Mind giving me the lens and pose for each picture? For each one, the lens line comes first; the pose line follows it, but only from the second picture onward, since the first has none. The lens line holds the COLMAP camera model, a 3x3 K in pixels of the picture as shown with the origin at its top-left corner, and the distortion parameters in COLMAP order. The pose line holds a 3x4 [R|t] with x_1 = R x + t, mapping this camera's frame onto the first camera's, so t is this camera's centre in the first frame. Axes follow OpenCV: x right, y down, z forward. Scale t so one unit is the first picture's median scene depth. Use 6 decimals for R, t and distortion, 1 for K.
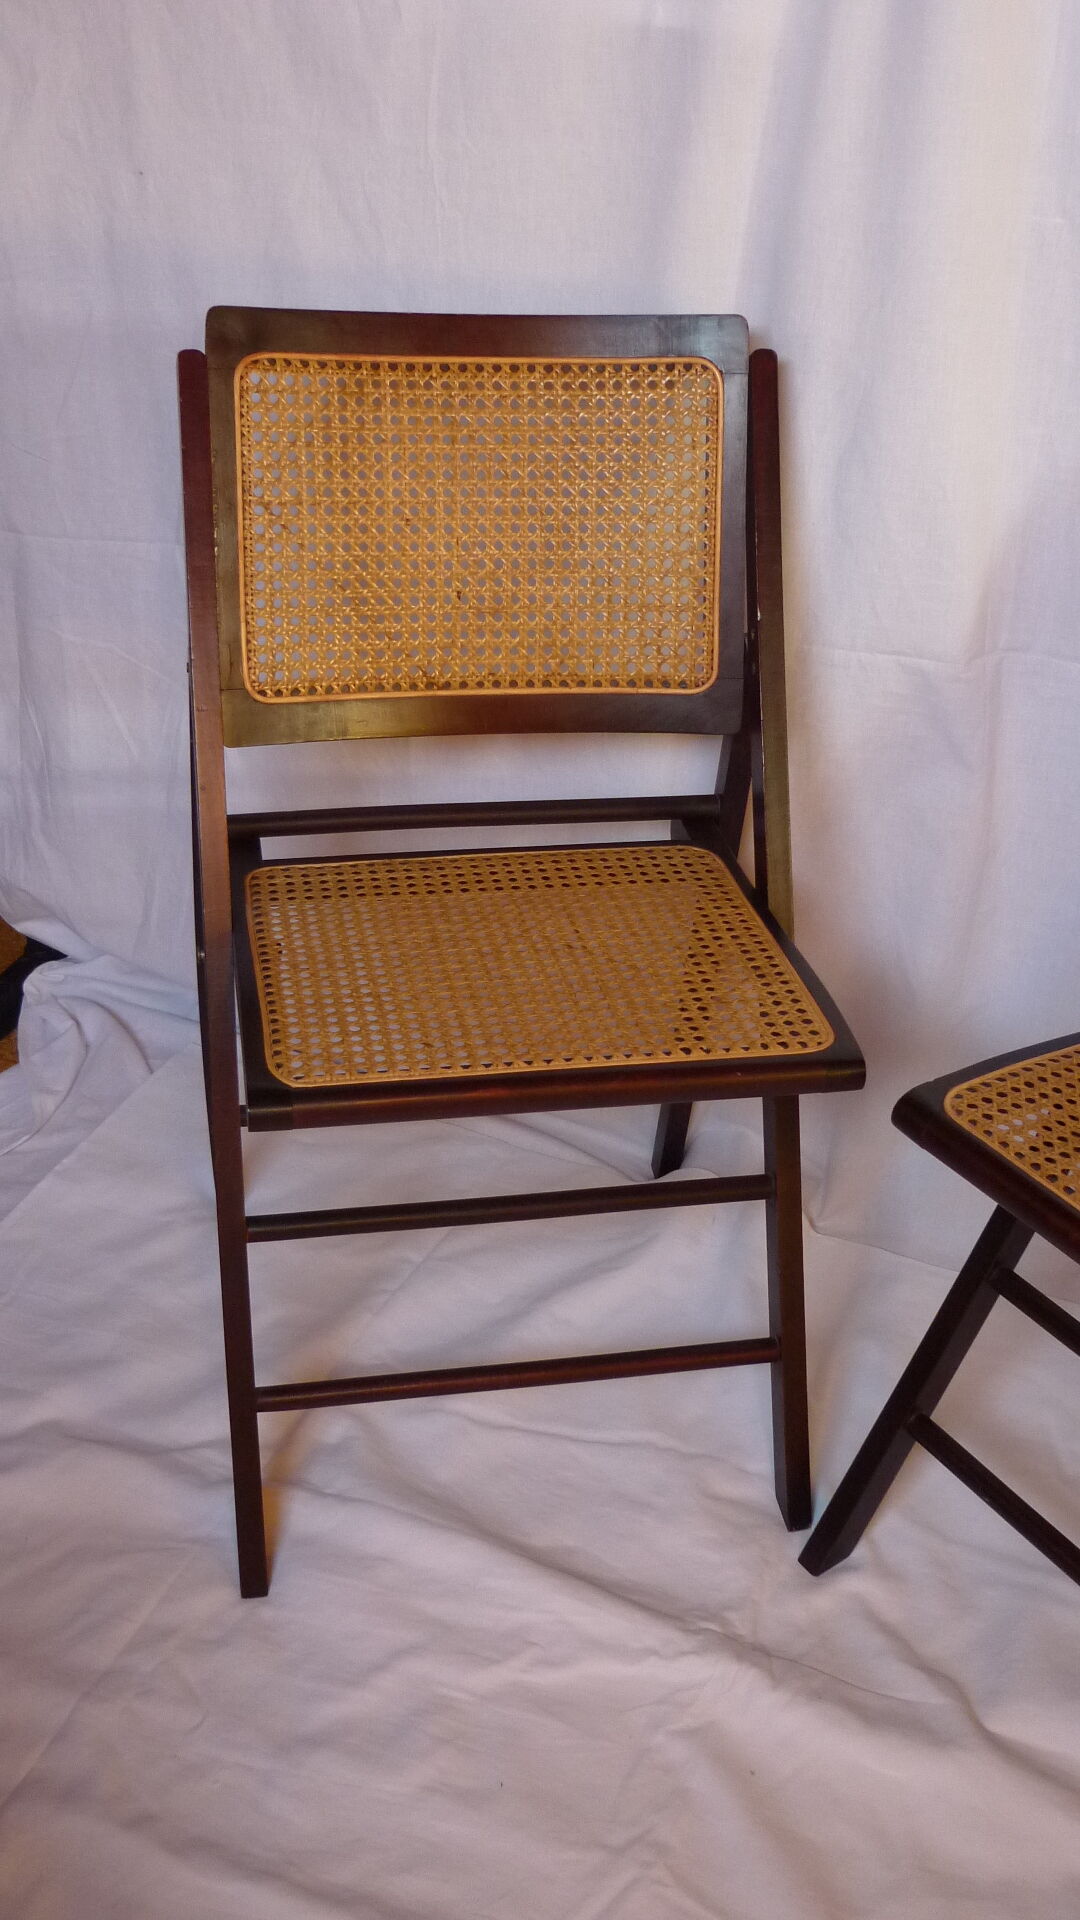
lens RADIAL K [[1934.6, 0, 501.6], [0, 1934.6, 952.1], [0, 0, 1]] dist [-0.038415, 0.000000]
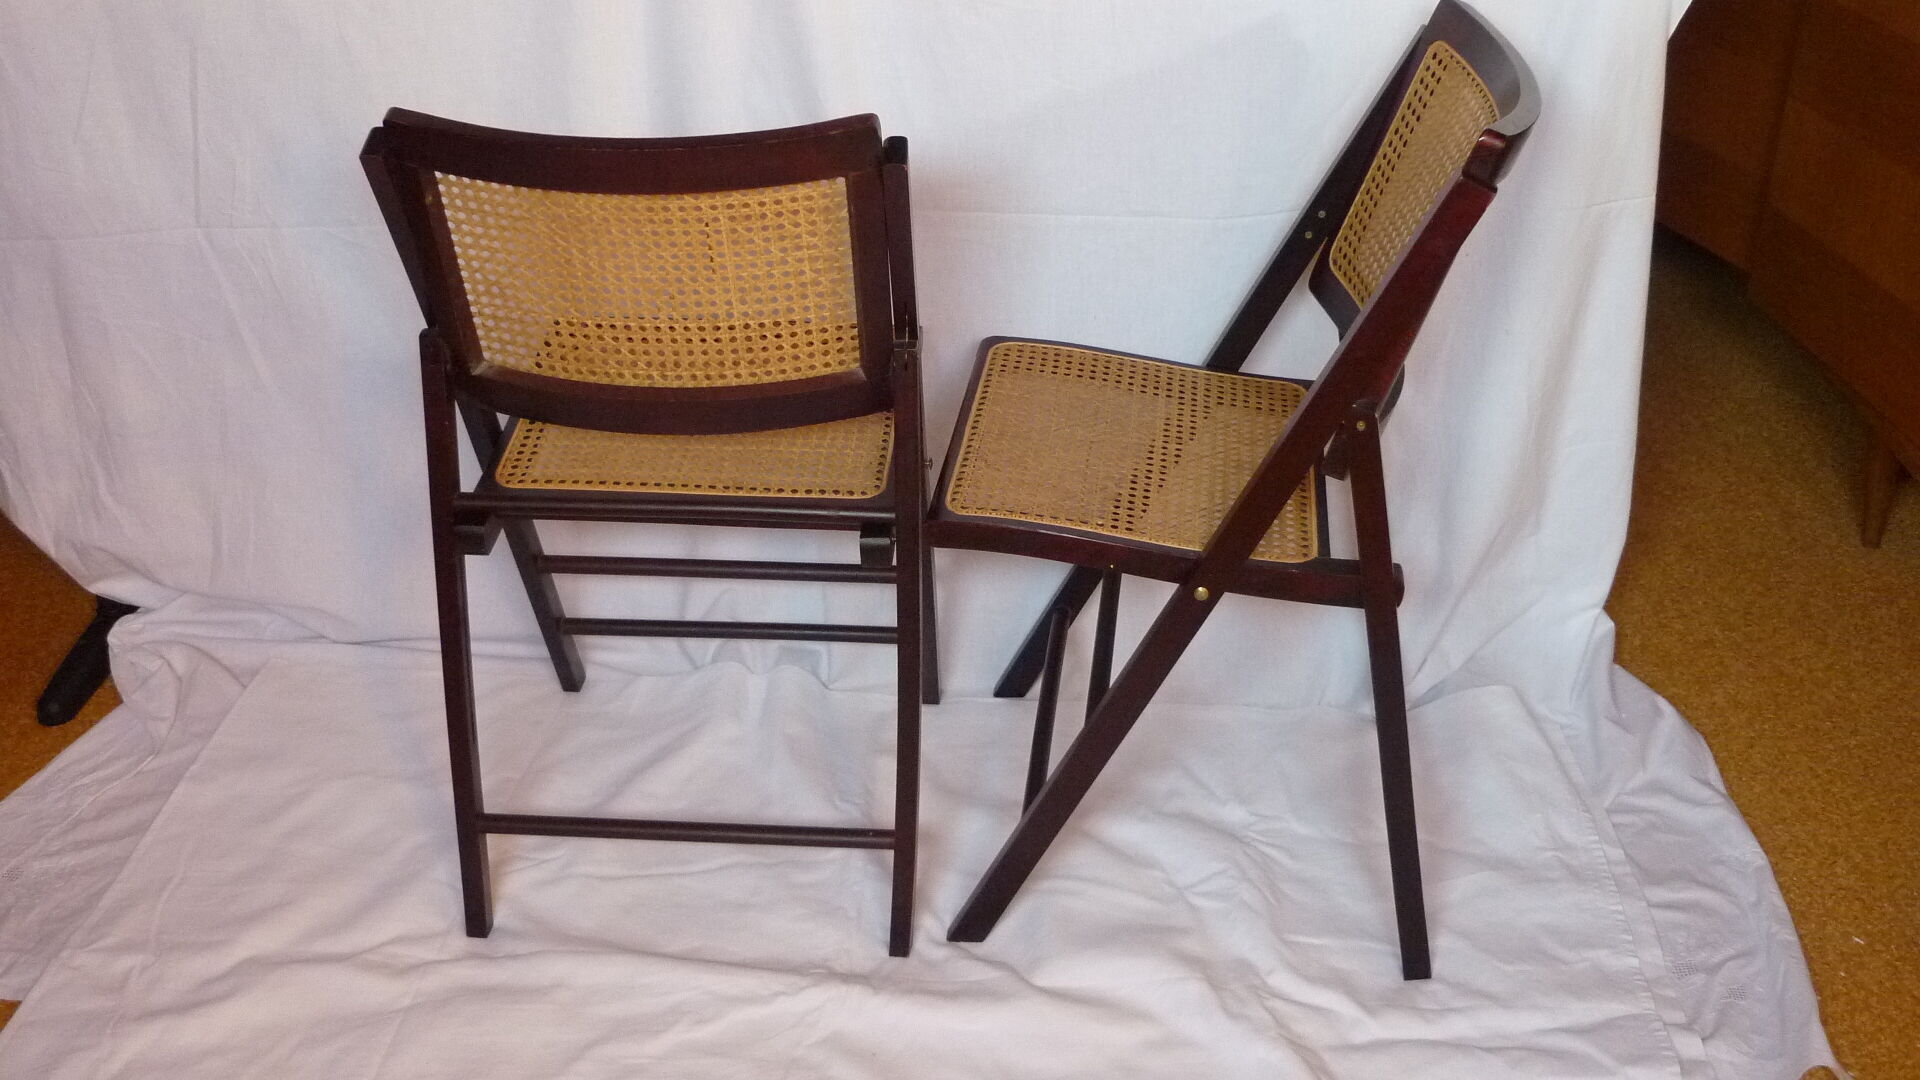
lens RADIAL K [[1934.6, 0, 960.6], [0, 1934.6, 544.0], [0, 0, 1]] dist [-0.038415, 0.000000]
pose [[0.942739, -0.196647, 0.269396, -0.074576], [0.203162, 0.979138, 0.003768, 0.064423], [-0.264517, 0.051179, 0.963022, -0.231590]]
